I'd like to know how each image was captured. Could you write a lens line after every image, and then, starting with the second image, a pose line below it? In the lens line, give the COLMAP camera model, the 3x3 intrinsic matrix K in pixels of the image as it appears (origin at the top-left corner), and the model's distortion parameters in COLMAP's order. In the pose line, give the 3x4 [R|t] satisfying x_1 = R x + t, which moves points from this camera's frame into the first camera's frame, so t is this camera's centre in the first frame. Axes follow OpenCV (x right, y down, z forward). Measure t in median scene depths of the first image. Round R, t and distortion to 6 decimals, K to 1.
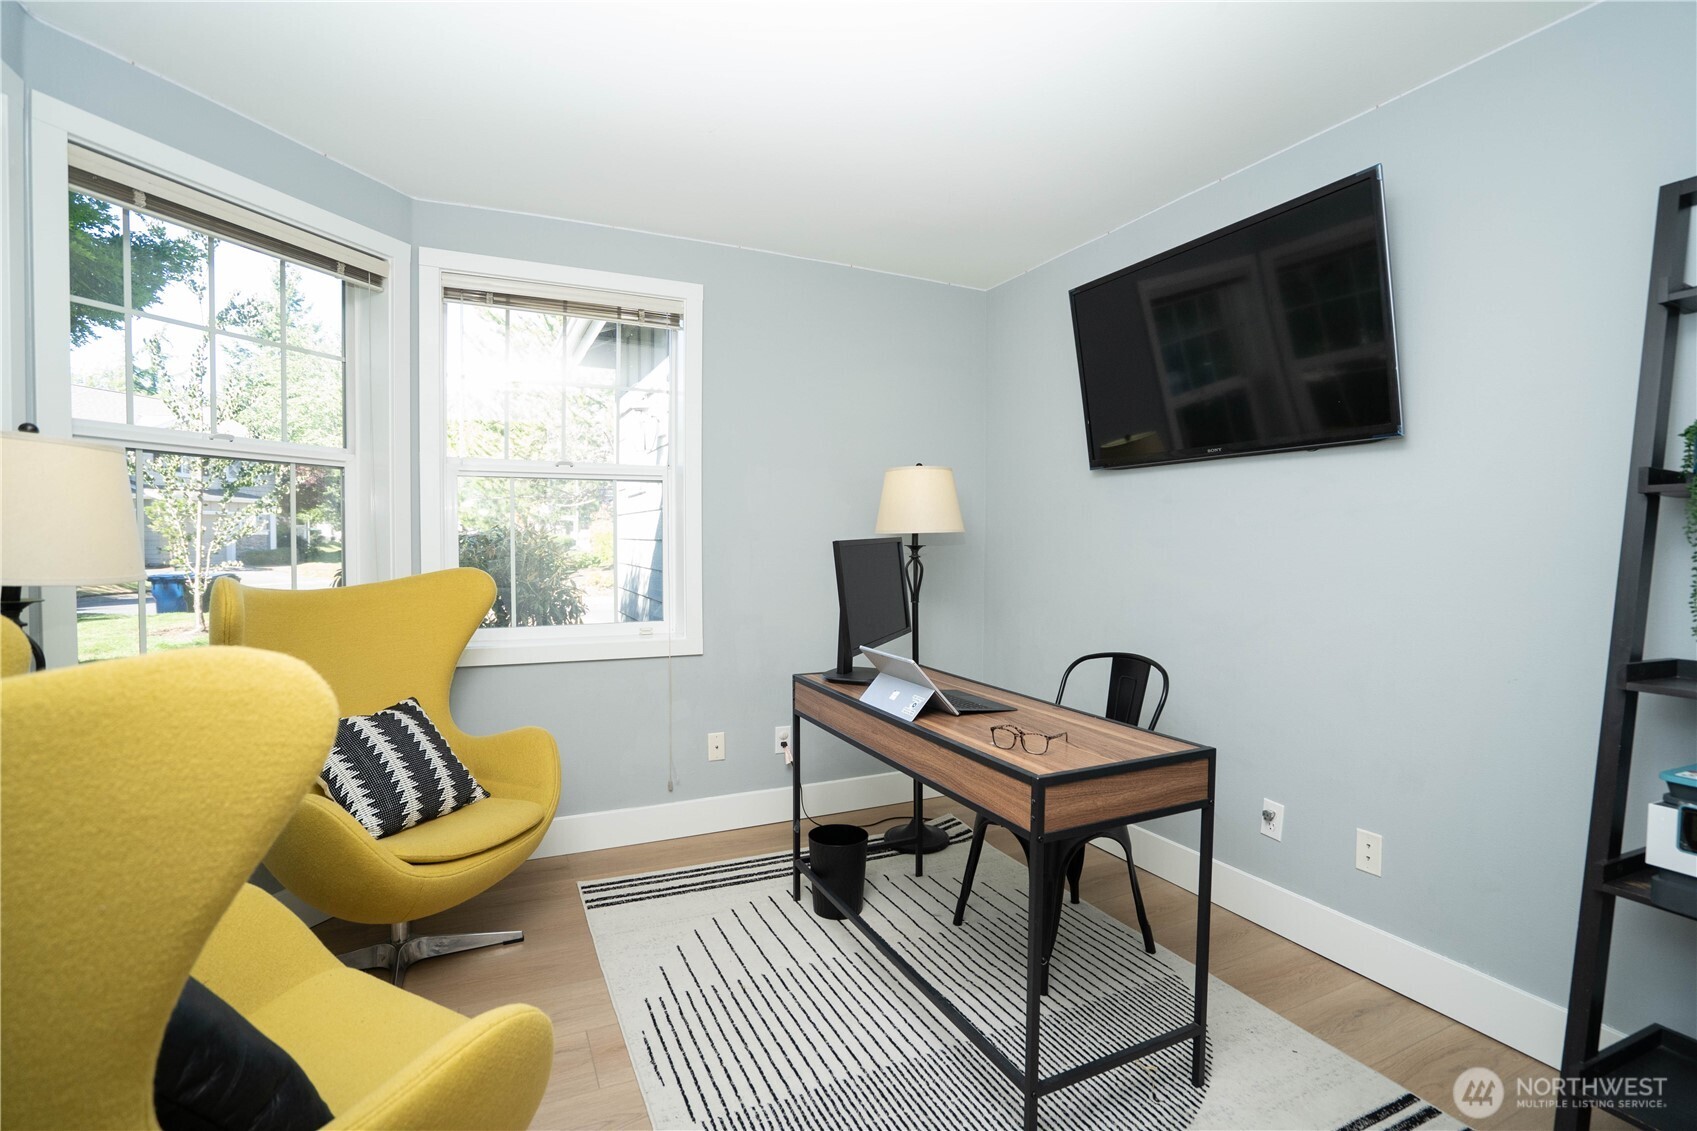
lens RADIAL K [[793.9, 0, 856.9], [0, 793.9, 549.8], [0, 0, 1]] dist [-0.071269, 0.027437]
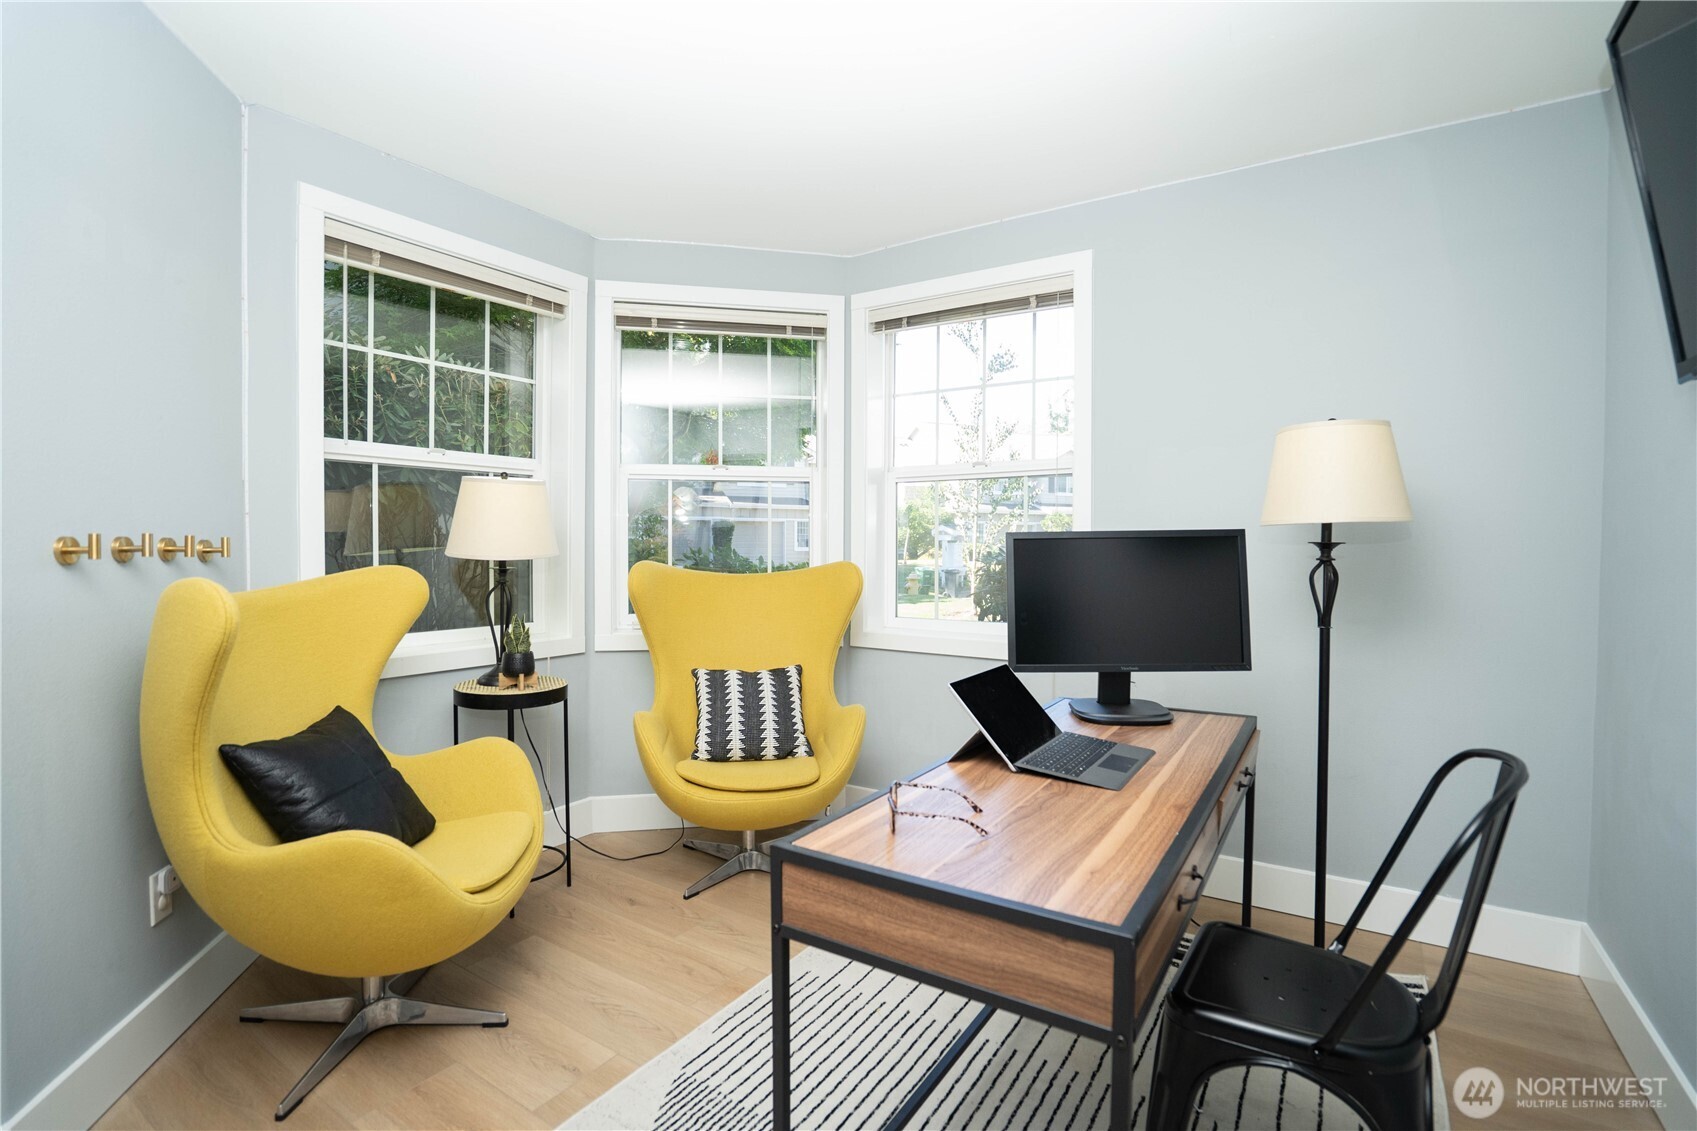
lens RADIAL K [[793.9, 0, 856.9], [0, 793.9, 549.8], [0, 0, 1]] dist [-0.071269, 0.027437]
pose [[0.521062, 0.004222, -0.853508, 0.482740], [-0.012250, 0.999922, -0.002532, 0.008064], [0.853431, 0.011774, 0.521073, 0.365740]]
